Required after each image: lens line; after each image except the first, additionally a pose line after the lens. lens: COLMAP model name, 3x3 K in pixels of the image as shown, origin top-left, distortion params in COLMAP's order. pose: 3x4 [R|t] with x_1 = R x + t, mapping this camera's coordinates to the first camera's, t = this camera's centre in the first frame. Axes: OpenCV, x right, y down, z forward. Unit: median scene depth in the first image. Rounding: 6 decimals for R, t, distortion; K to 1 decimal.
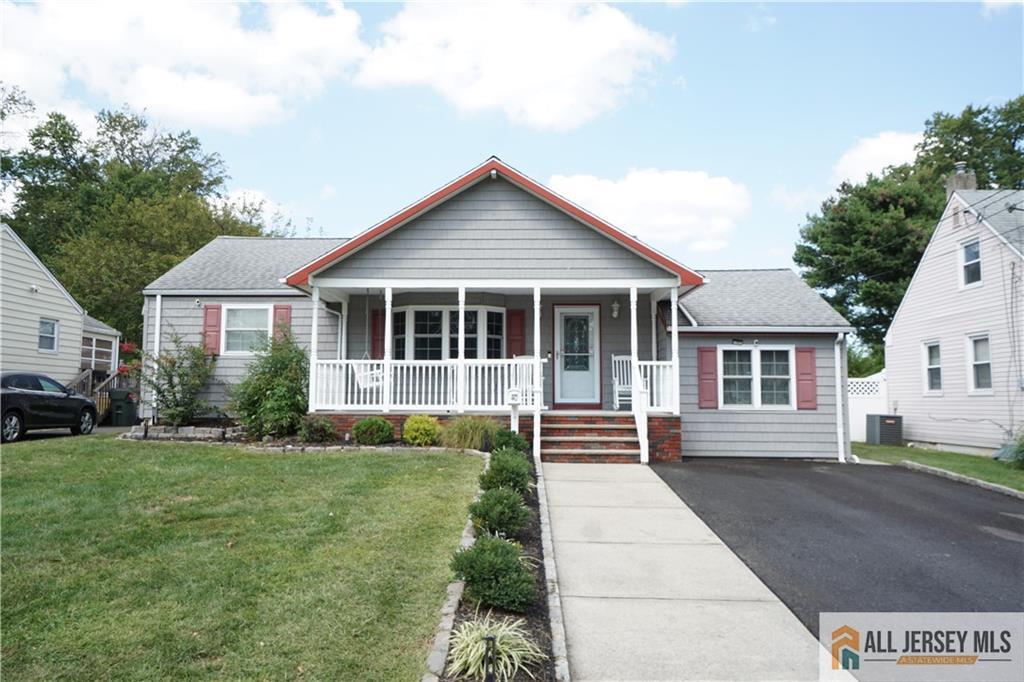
lens RADIAL K [[761.8, 0, 505.5], [0, 761.8, 336.9], [0, 0, 1]] dist [0.035770, 0.008492]
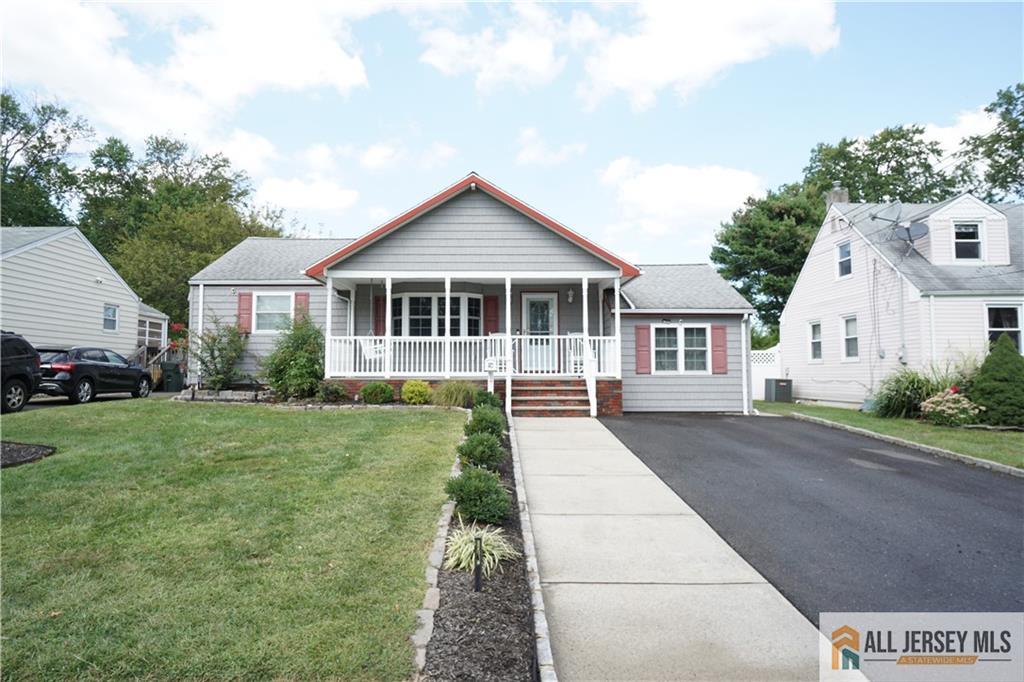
lens RADIAL K [[617.5, 0, 503.3], [0, 617.5, 335.7], [0, 0, 1]] dist [-0.003472, 0.008490]
pose [[0.999335, -0.003269, 0.036328, -0.003502], [0.002412, 0.999718, 0.023612, 0.005722], [-0.036395, -0.023509, 0.999061, -0.011450]]
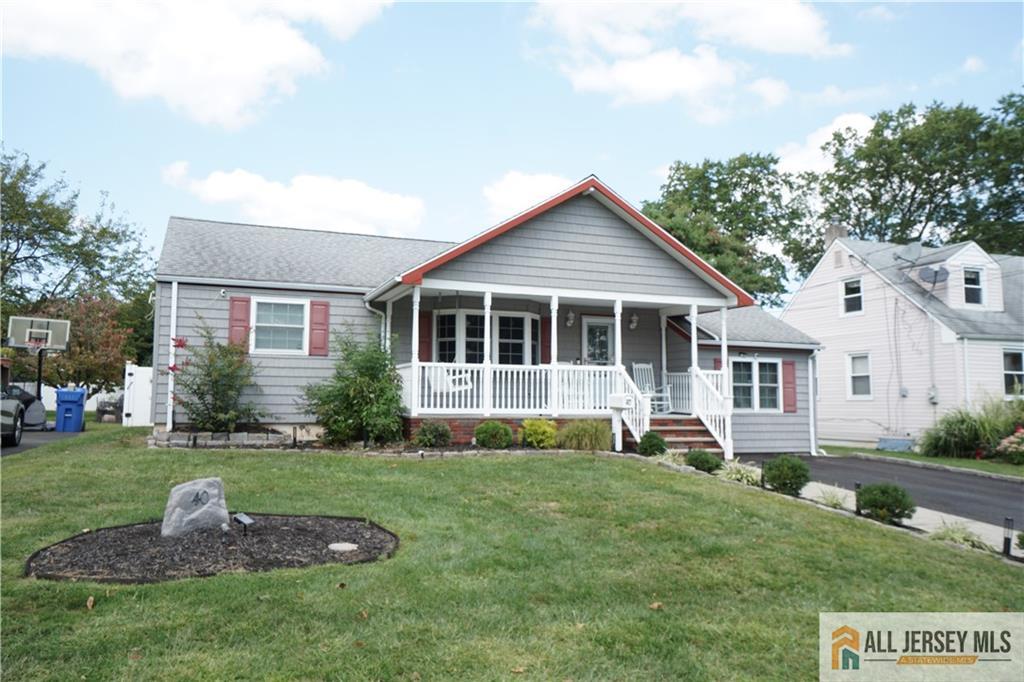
lens RADIAL K [[761.8, 0, 502.8], [0, 761.8, 331.9], [0, 0, 1]] dist [0.035770, 0.008492]
pose [[0.923271, 0.038141, 0.382251, -0.486294], [-0.035185, 0.999272, -0.014723, 0.001932], [-0.382535, 0.000144, 0.923941, 0.060100]]
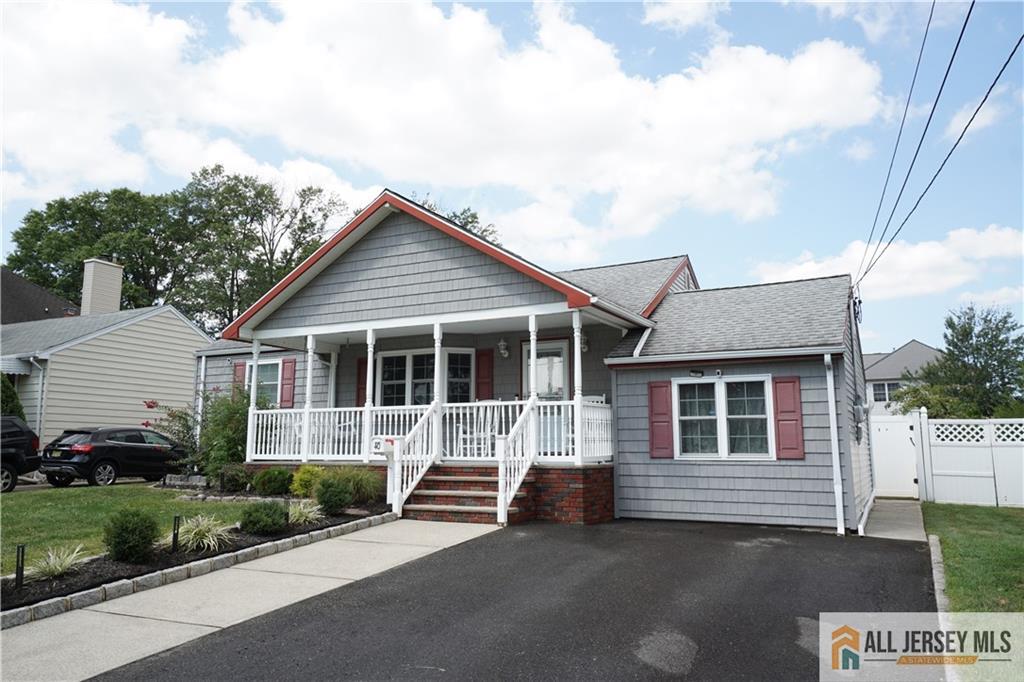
lens RADIAL K [[761.8, 0, 506.7], [0, 761.8, 337.8], [0, 0, 1]] dist [0.035770, 0.008492]
pose [[0.902408, -0.067285, -0.425596, 0.467348], [0.038938, 0.996425, -0.074969, 0.021591], [0.429119, 0.051080, 0.901802, 0.203003]]
